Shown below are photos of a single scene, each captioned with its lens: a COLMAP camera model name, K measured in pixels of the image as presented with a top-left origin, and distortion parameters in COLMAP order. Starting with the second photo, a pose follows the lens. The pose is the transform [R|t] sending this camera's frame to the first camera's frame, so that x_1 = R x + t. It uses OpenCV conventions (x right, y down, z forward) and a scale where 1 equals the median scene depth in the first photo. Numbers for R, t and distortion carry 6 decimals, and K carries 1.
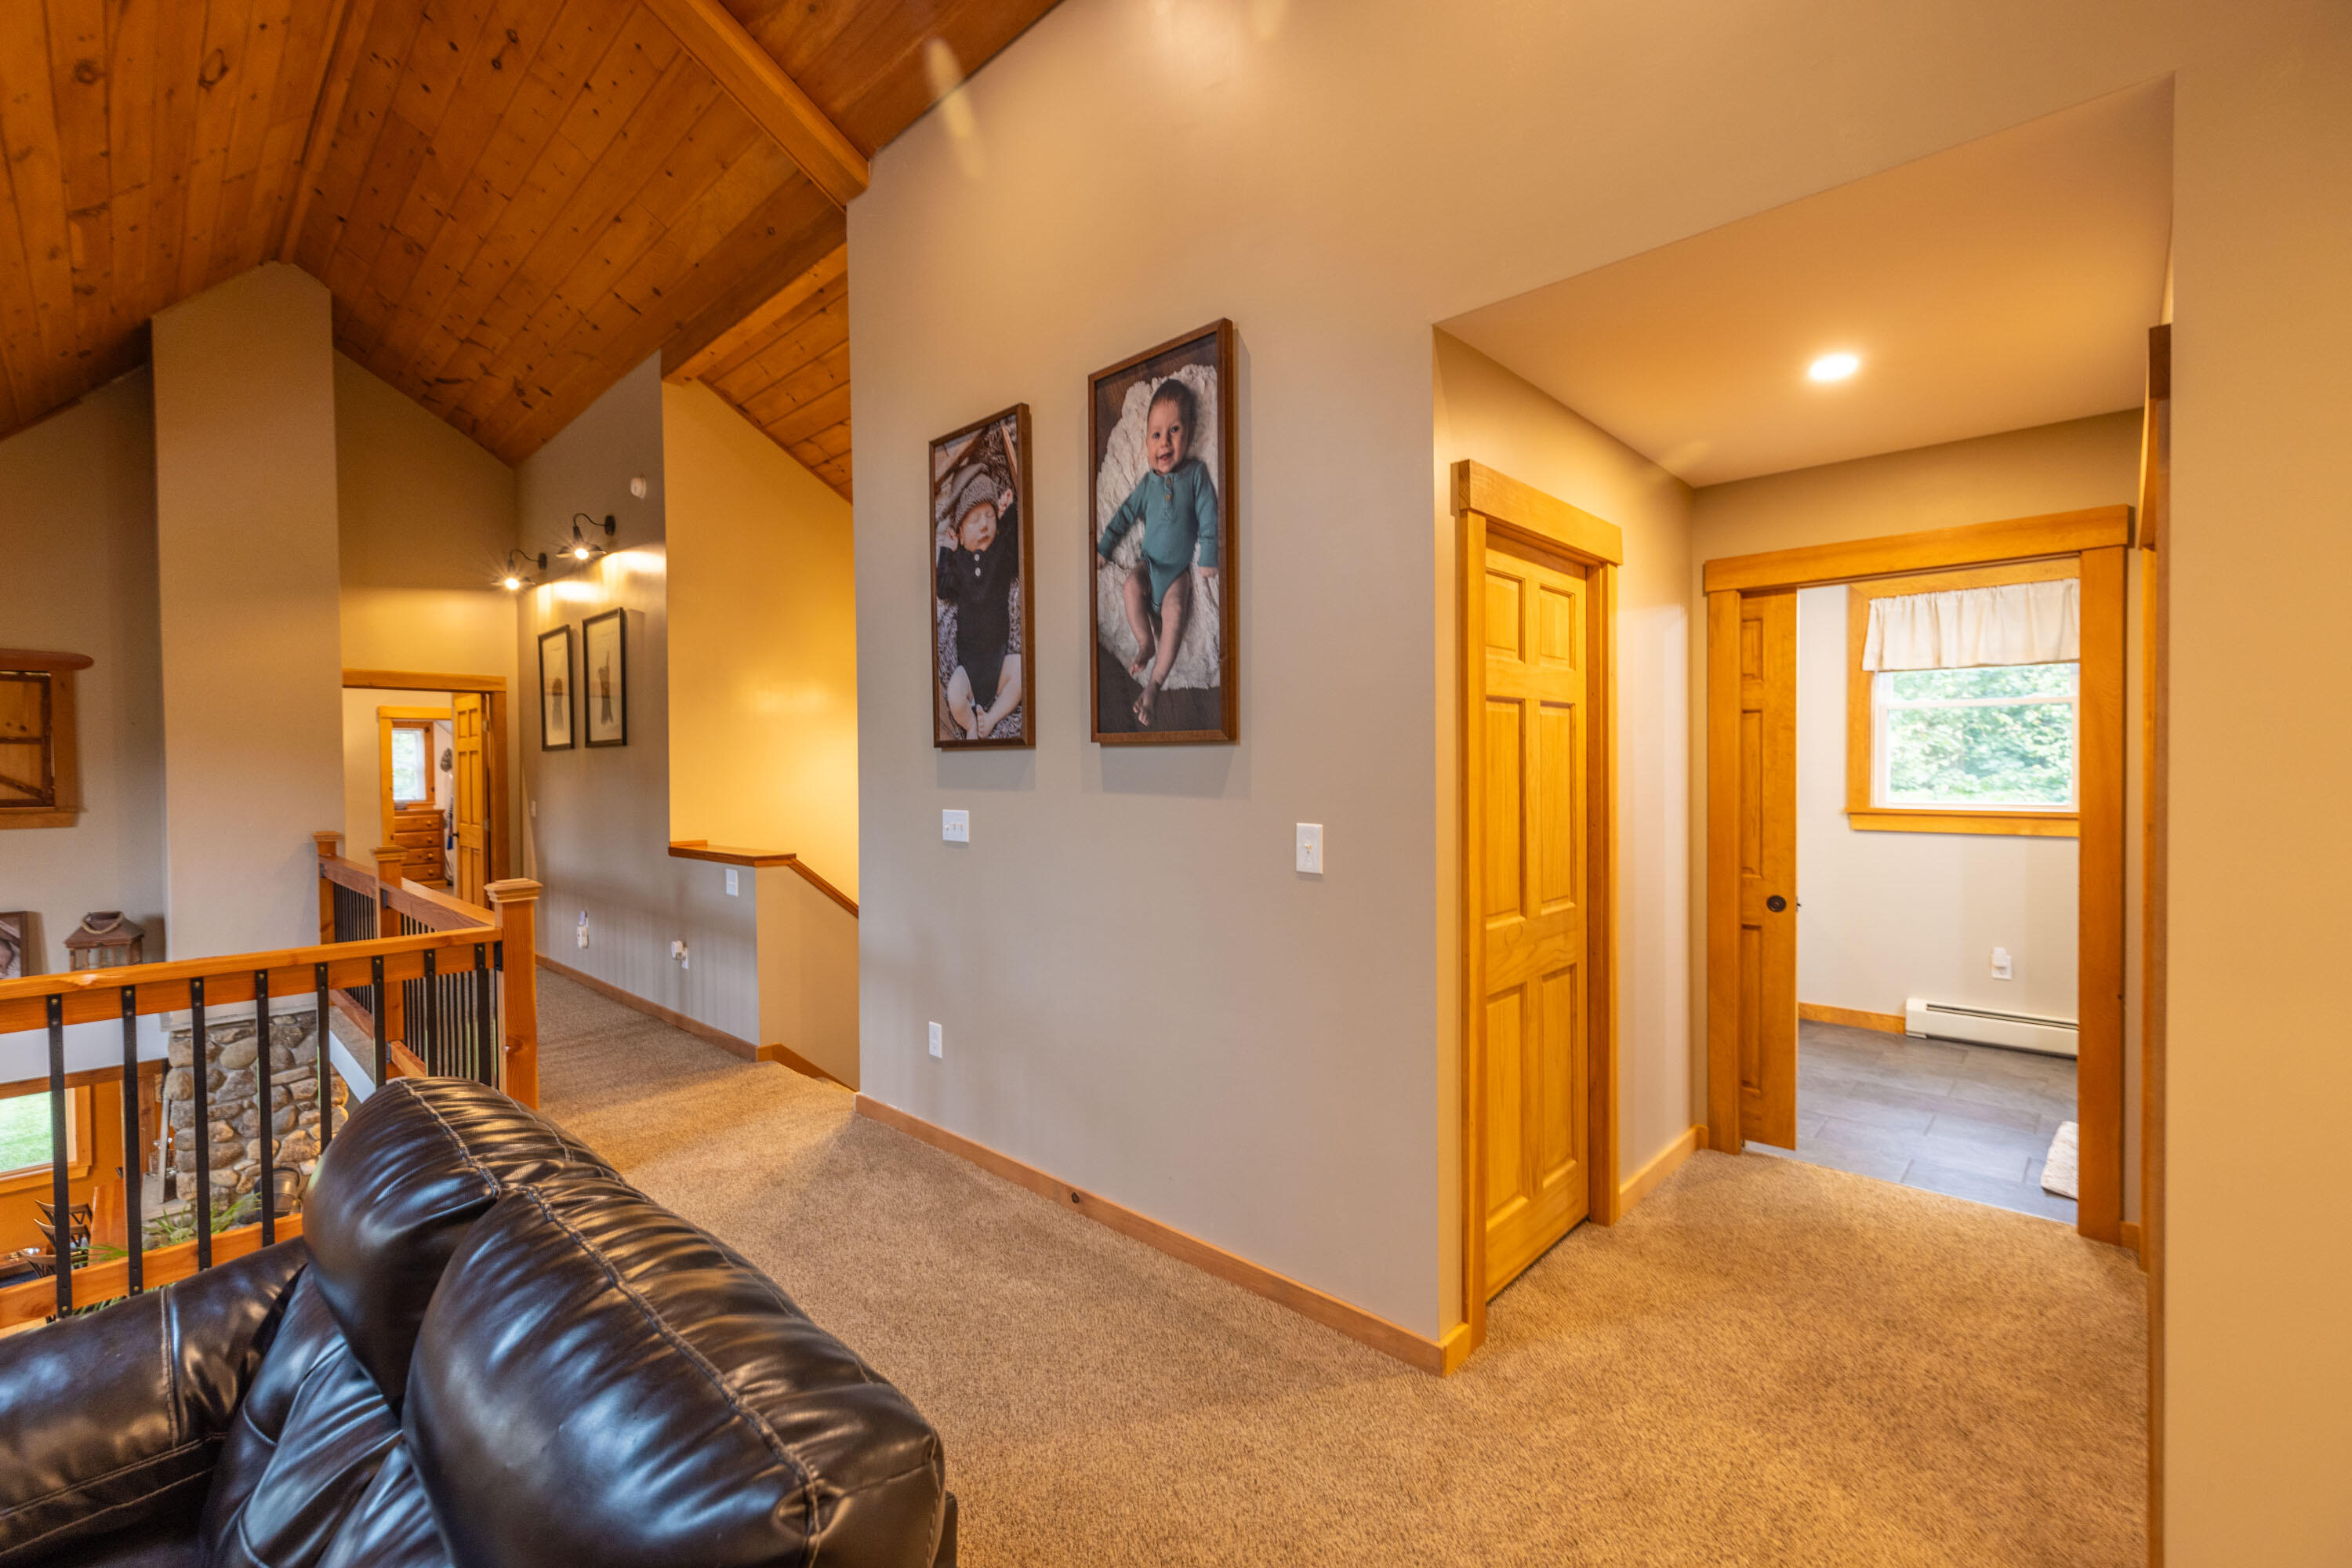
lens RADIAL K [[996.9, 0, 1169.1], [0, 996.9, 783.5], [0, 0, 1]] dist [0.001038, 0.000217]
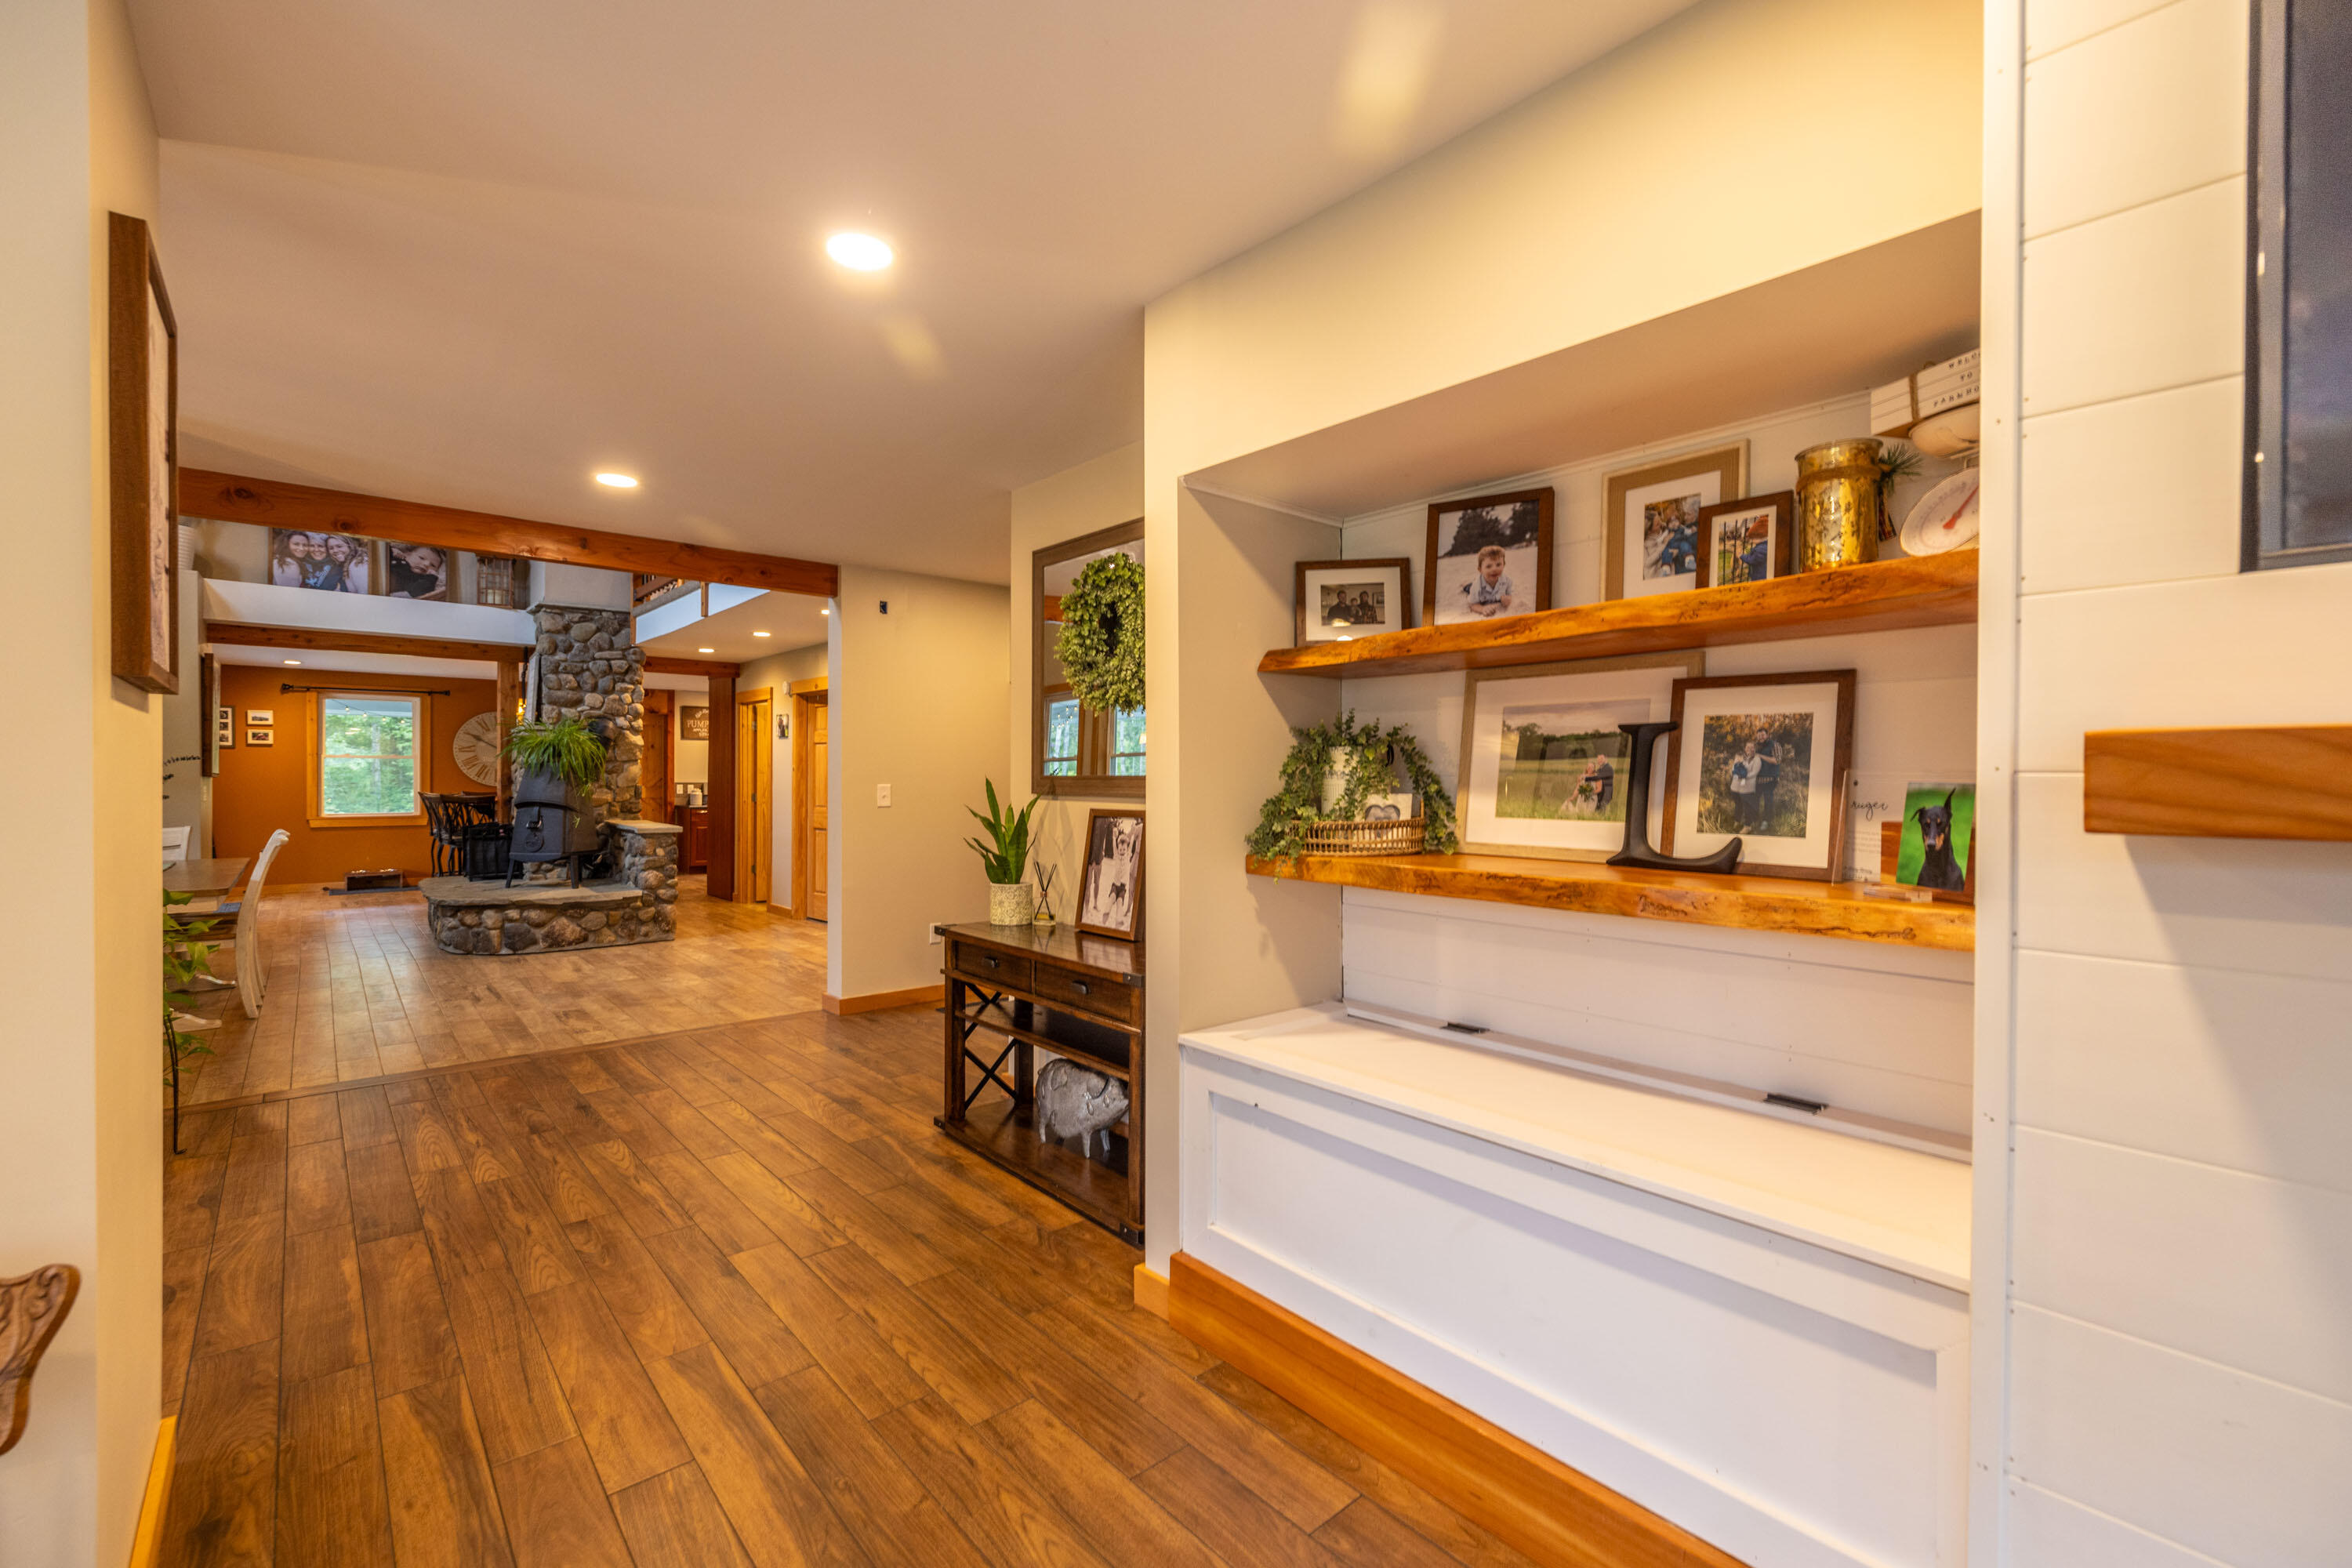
lens RADIAL K [[997.5, 0, 1176.5], [0, 997.5, 782.2], [0, 0, 1]] dist [0.001716, 0.000281]
pose [[0.995665, 0.015647, -0.091684, 0.085648], [-0.016797, 0.999790, -0.011778, 0.603826], [0.091481, 0.013267, 0.995718, -0.451172]]
